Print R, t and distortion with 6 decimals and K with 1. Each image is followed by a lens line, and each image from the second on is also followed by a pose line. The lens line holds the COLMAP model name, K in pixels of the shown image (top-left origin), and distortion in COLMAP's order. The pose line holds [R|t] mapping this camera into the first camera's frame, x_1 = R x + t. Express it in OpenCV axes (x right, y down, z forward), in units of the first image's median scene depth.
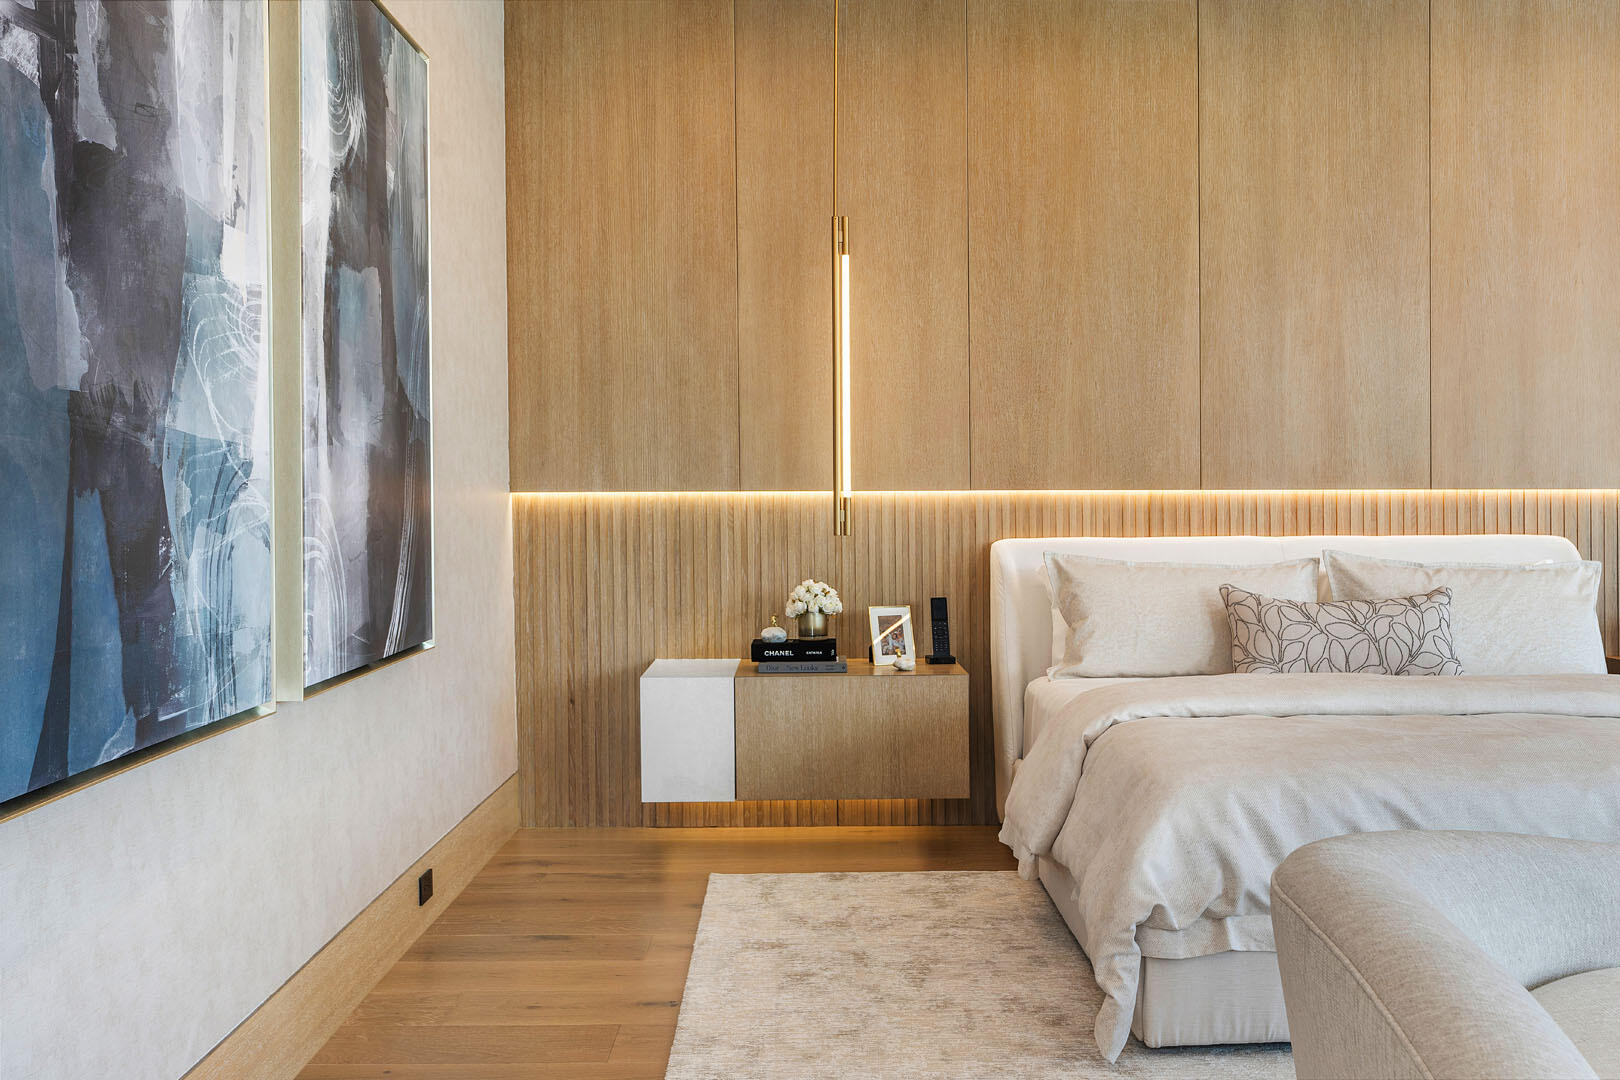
lens RADIAL K [[1562.4, 0, 810.5], [0, 1562.4, 524.2], [0, 0, 1]] dist [-0.004070, 0.000000]
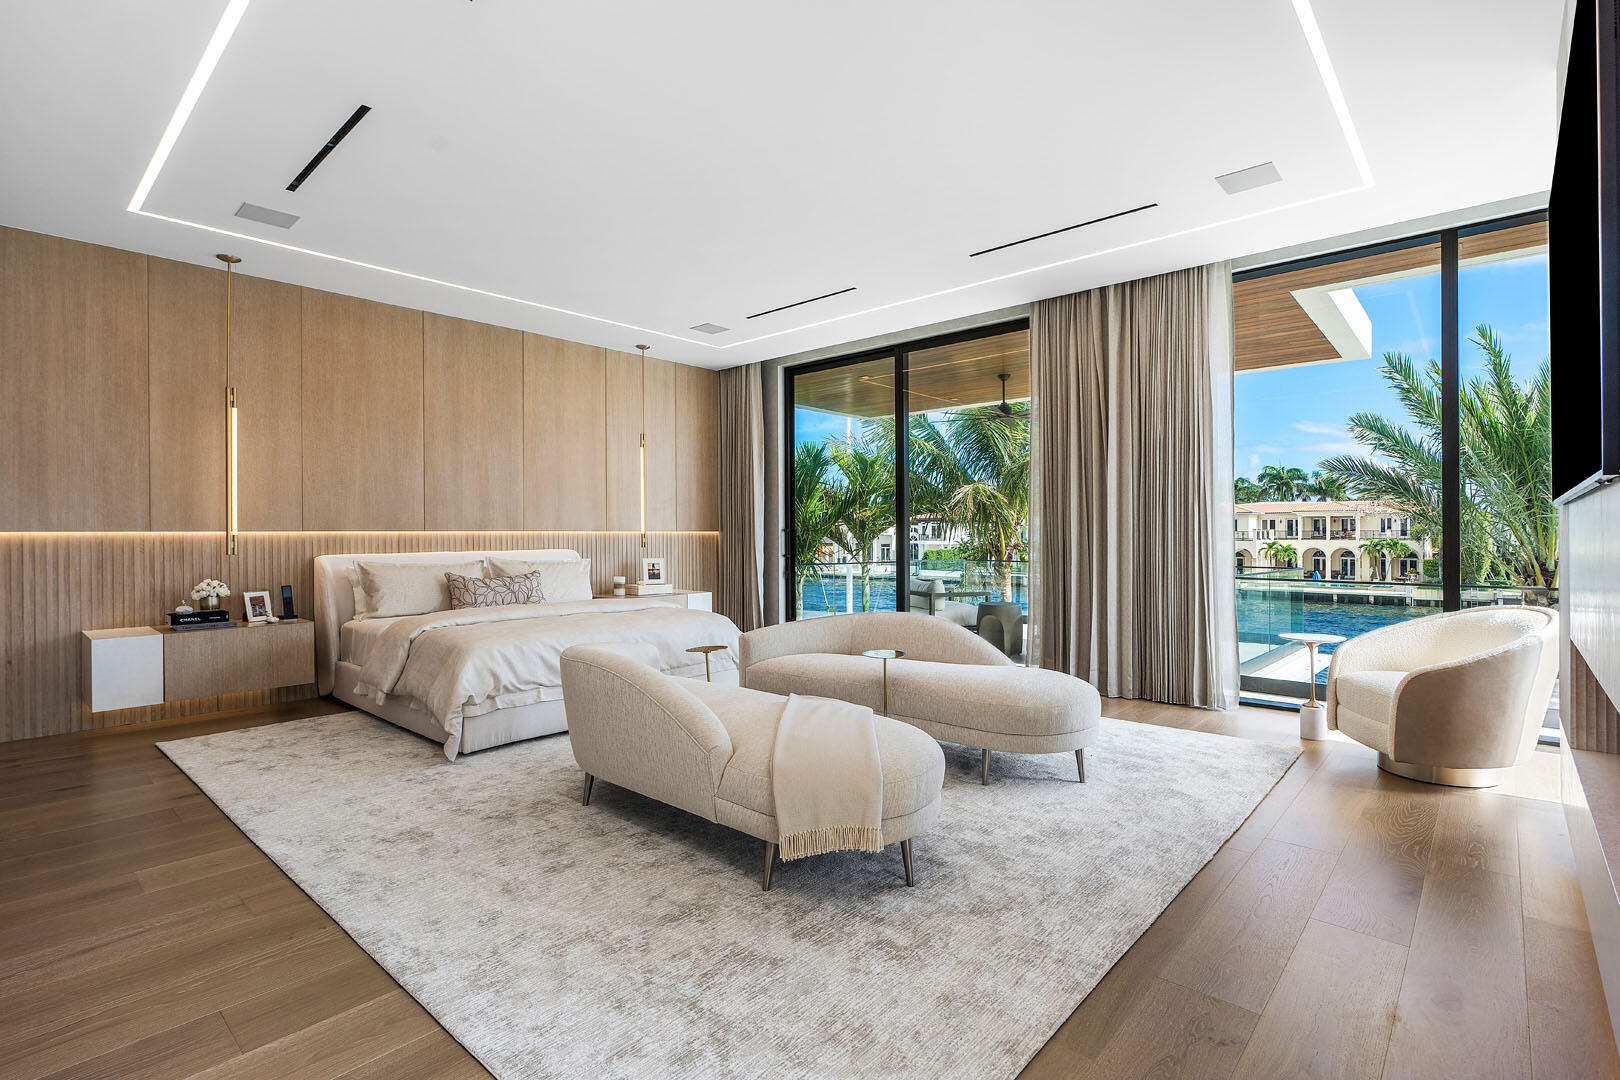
lens RADIAL K [[790.9, 0, 806.2], [0, 790.9, 537.2], [0, 0, 1]] dist [-0.003768, 0.000285]
pose [[0.680577, -0.003537, 0.732668, -0.205948], [0.014000, 0.999869, -0.008178, 0.003293], [-0.732543, 0.015823, 0.680537, -0.164143]]
